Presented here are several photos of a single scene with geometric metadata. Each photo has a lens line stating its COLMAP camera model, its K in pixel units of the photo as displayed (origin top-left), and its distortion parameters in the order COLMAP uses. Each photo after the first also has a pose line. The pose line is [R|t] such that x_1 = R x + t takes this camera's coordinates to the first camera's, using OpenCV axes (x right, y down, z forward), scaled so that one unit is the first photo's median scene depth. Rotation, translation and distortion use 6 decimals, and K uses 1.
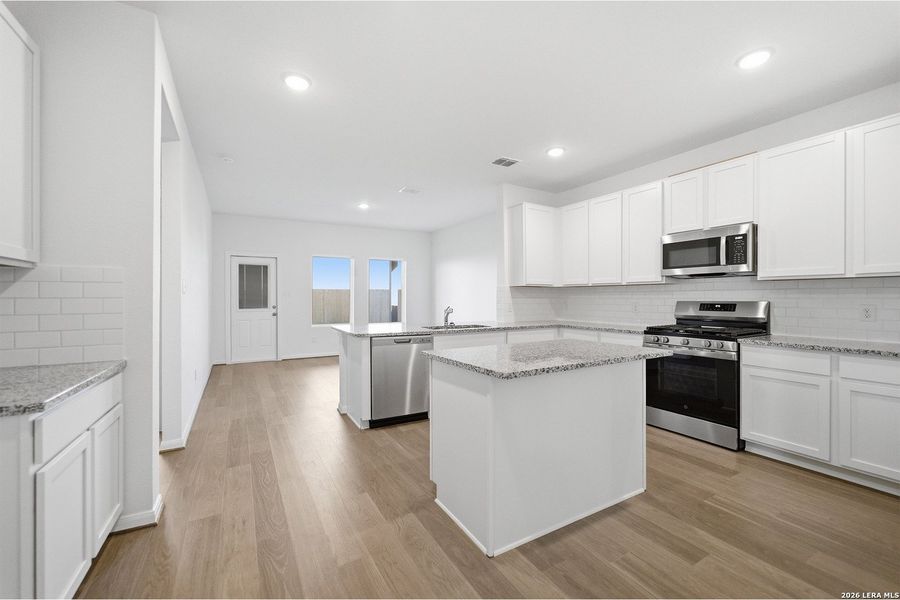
lens RADIAL K [[364.7, 0, 451.6], [0, 364.7, 298.9], [0, 0, 1]] dist [0.000409, 0.000295]
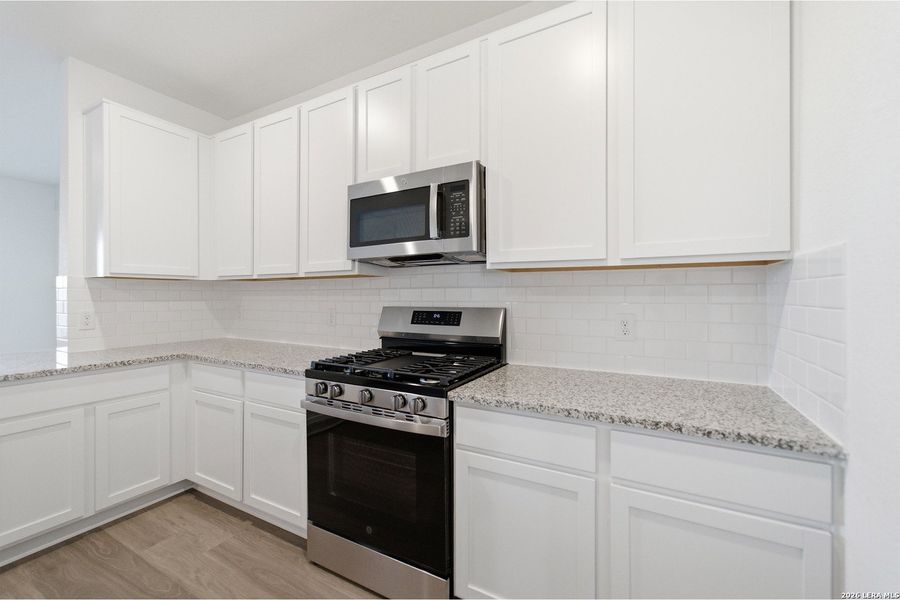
lens RADIAL K [[394.4, 0, 436.7], [0, 394.4, 295.7], [0, 0, 1]] dist [-0.031378, 0.000182]
pose [[0.873391, 0.001833, 0.487016, 0.451498], [0.000511, 0.999989, -0.004681, -0.009641], [-0.487019, 0.004338, 0.873380, 0.485727]]
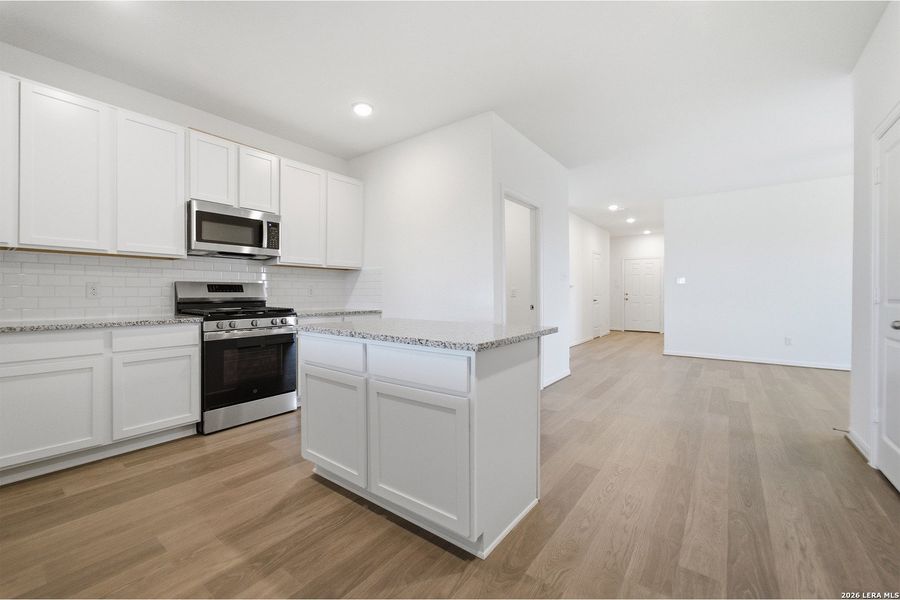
lens RADIAL K [[367.4, 0, 446.8], [0, 367.4, 294.0], [0, 0, 1]] dist [-0.001209, -0.000355]
pose [[-0.374250, -0.001765, 0.927326, -0.425301], [0.000525, 0.999998, 0.002116, 0.037834], [-0.927328, 0.001278, -0.374248, 0.858301]]
